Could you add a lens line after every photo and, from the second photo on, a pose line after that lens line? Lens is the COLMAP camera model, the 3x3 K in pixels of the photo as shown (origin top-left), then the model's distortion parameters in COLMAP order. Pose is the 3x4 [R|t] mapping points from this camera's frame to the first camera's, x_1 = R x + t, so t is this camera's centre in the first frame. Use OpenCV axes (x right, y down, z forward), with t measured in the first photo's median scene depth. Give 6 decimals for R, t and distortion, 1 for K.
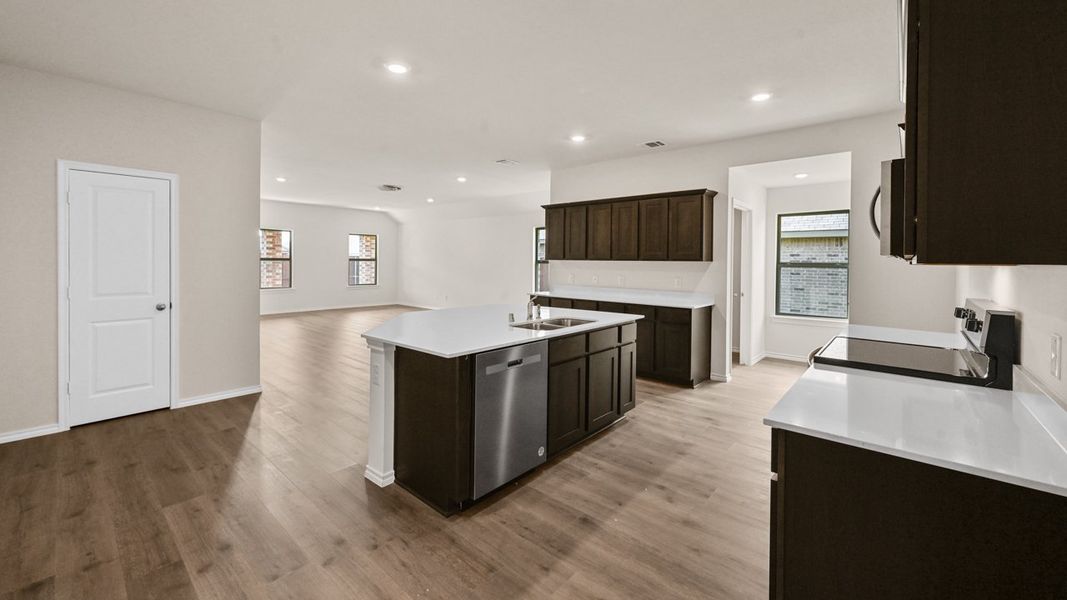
lens RADIAL K [[424.8, 0, 529.7], [0, 424.8, 259.7], [0, 0, 1]] dist [0.002129, -0.000315]
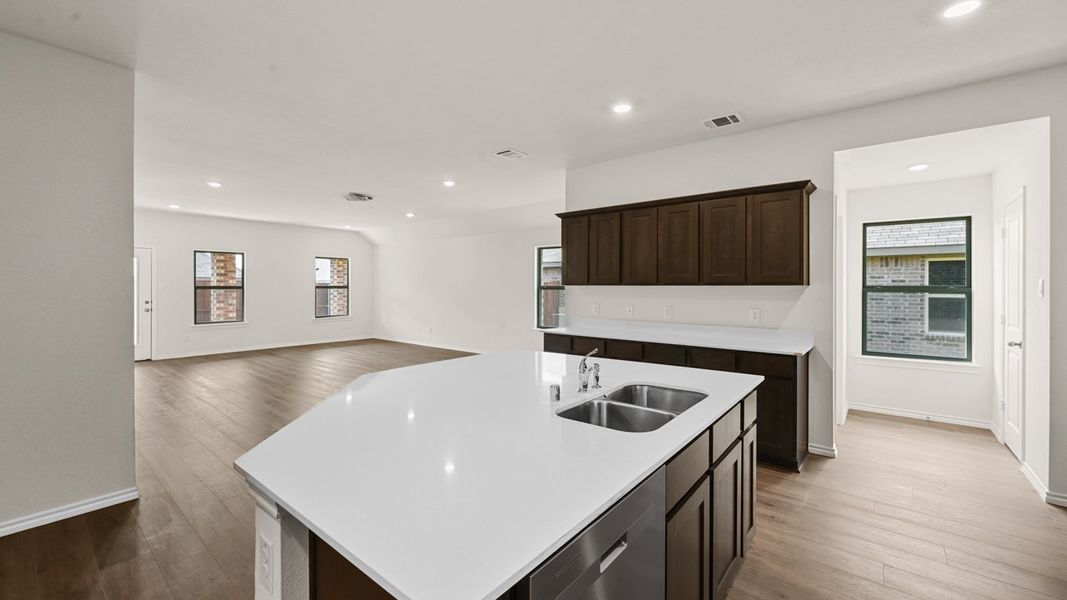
lens RADIAL K [[424.8, 0, 527.2], [0, 424.8, 285.0], [0, 0, 1]] dist [0.002129, -0.000315]
pose [[0.999444, -0.008713, 0.032178, -0.050691], [0.008743, 0.999961, -0.000796, 0.000066], [-0.032170, 0.001077, 0.999482, 0.248493]]
